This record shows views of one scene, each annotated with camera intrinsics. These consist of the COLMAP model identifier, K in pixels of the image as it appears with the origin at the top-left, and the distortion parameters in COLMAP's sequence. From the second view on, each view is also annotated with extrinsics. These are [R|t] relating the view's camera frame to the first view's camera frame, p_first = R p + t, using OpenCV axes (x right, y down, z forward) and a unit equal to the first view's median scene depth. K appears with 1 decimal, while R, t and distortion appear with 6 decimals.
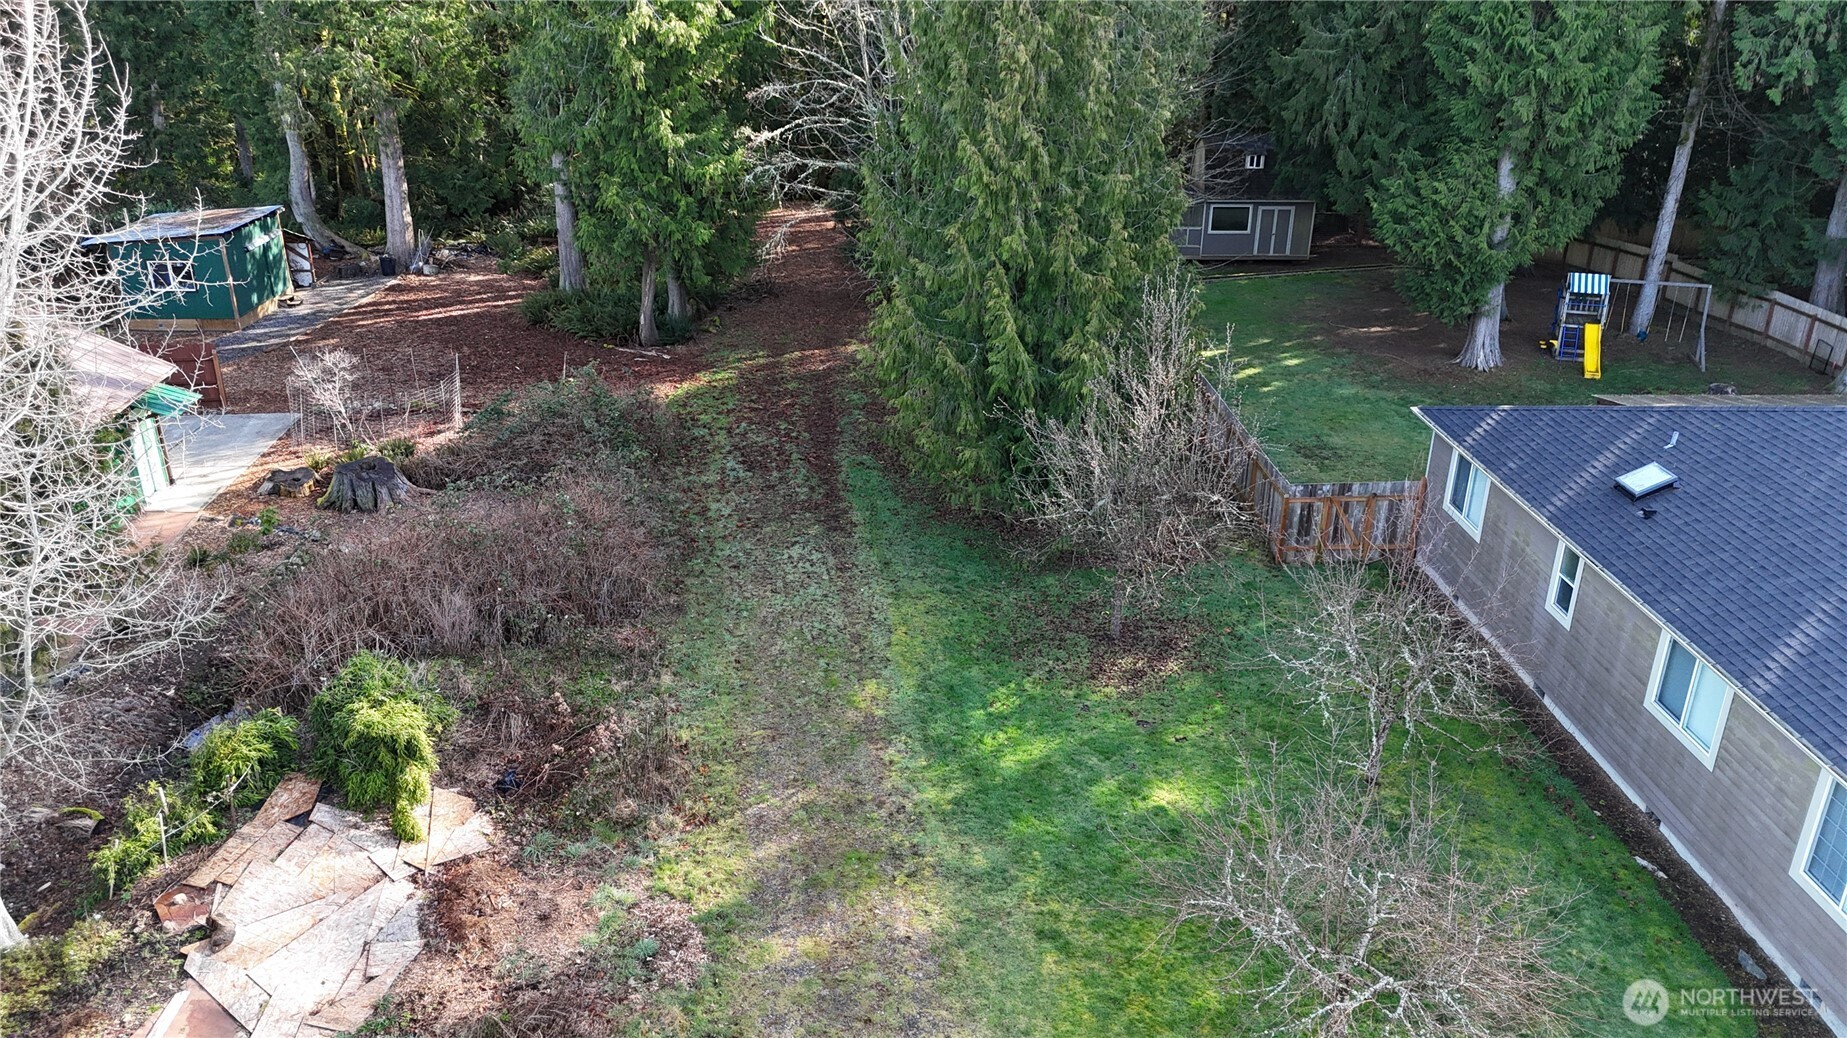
lens RADIAL K [[1349.3, 0, 943.2], [0, 1349.3, 520.3], [0, 0, 1]] dist [0.085279, -0.085134]
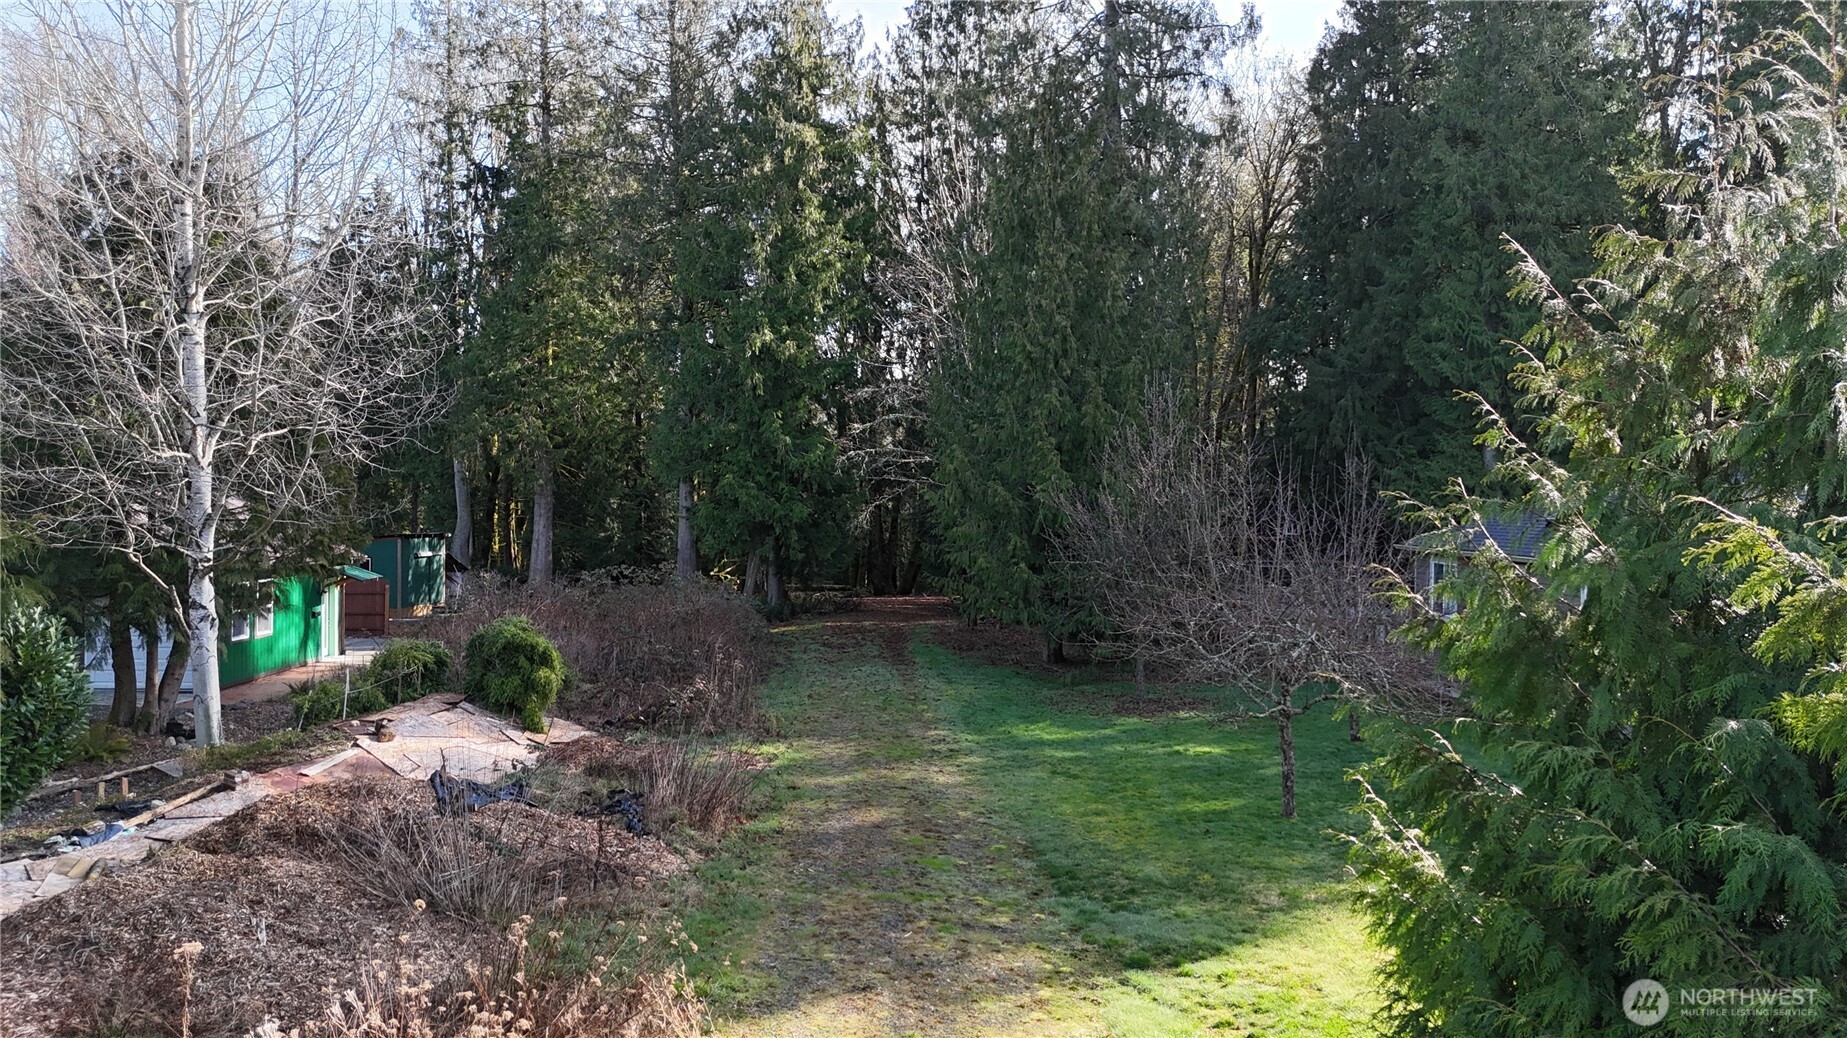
lens RADIAL K [[1354.4, 0, 939.4], [0, 1354.4, 519.0], [0, 0, 1]] dist [0.047501, 0.000208]
pose [[0.997639, -0.004304, -0.068547, 0.029403], [-0.022596, 0.921910, -0.386746, 0.304394], [0.064859, 0.387381, 0.919635, -0.088467]]
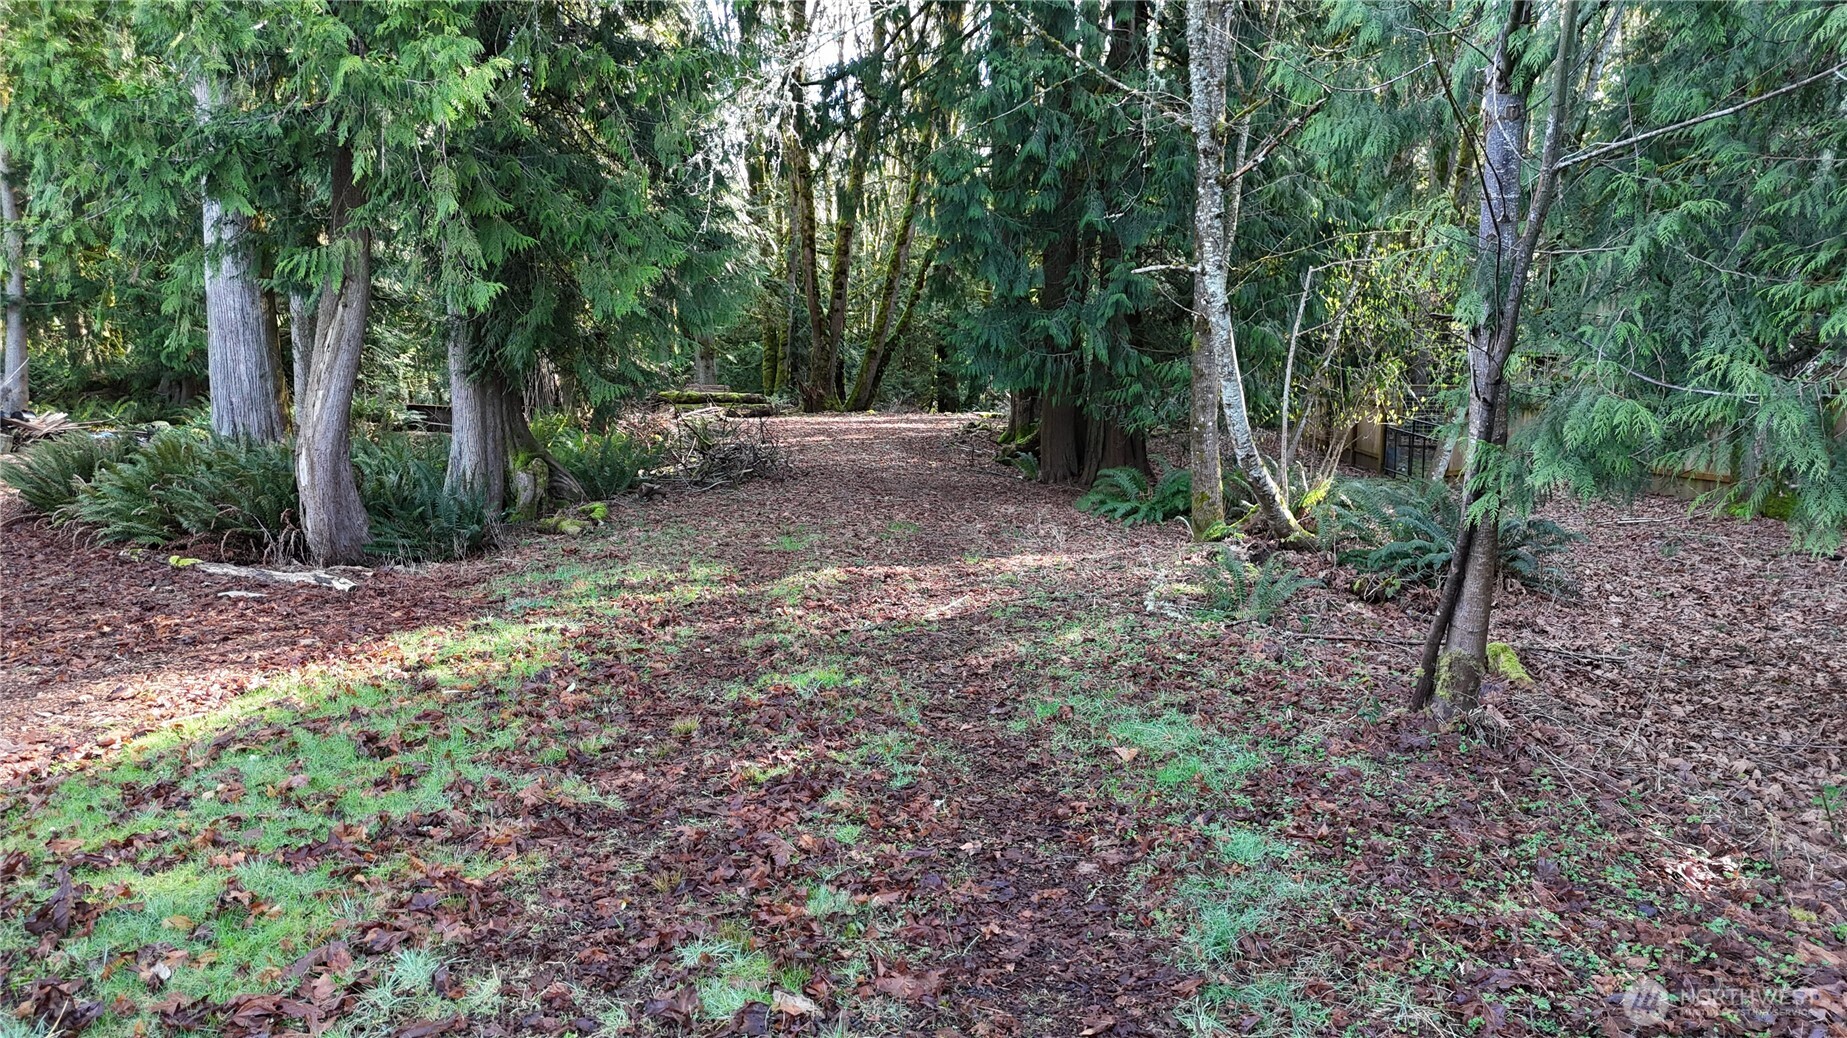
lens RADIAL K [[1349.3, 0, 943.2], [0, 1349.3, 520.3], [0, 0, 1]] dist [0.085279, -0.085134]
pose [[0.999934, 0.005984, -0.009783, -0.108782], [-0.008204, 0.969339, -0.245592, -0.088355], [0.008013, 0.245656, 0.969324, 0.961612]]
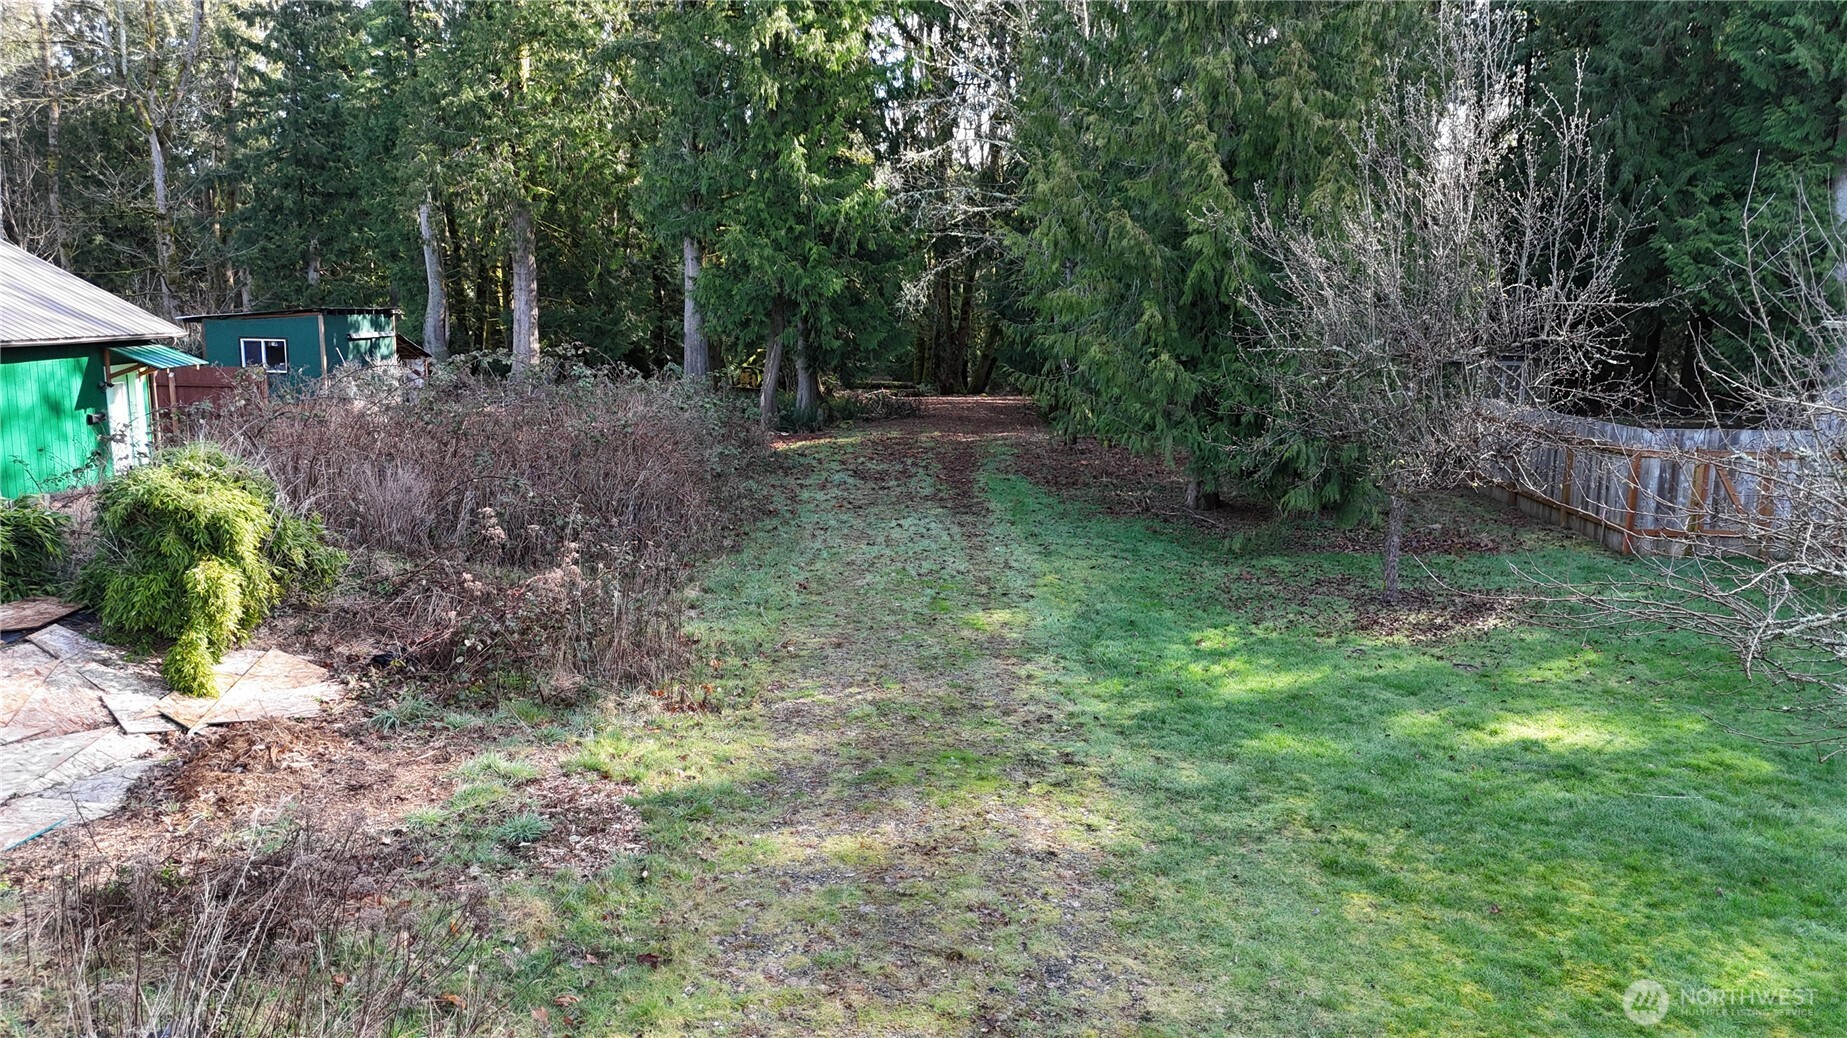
lens RADIAL K [[1349.3, 0, 943.2], [0, 1349.3, 520.3], [0, 0, 1]] dist [0.085279, -0.085134]
pose [[0.992753, 0.021170, -0.118297, -0.005053], [-0.049271, 0.969524, -0.239990, 0.168812], [0.109611, 0.244079, 0.963541, 0.271678]]
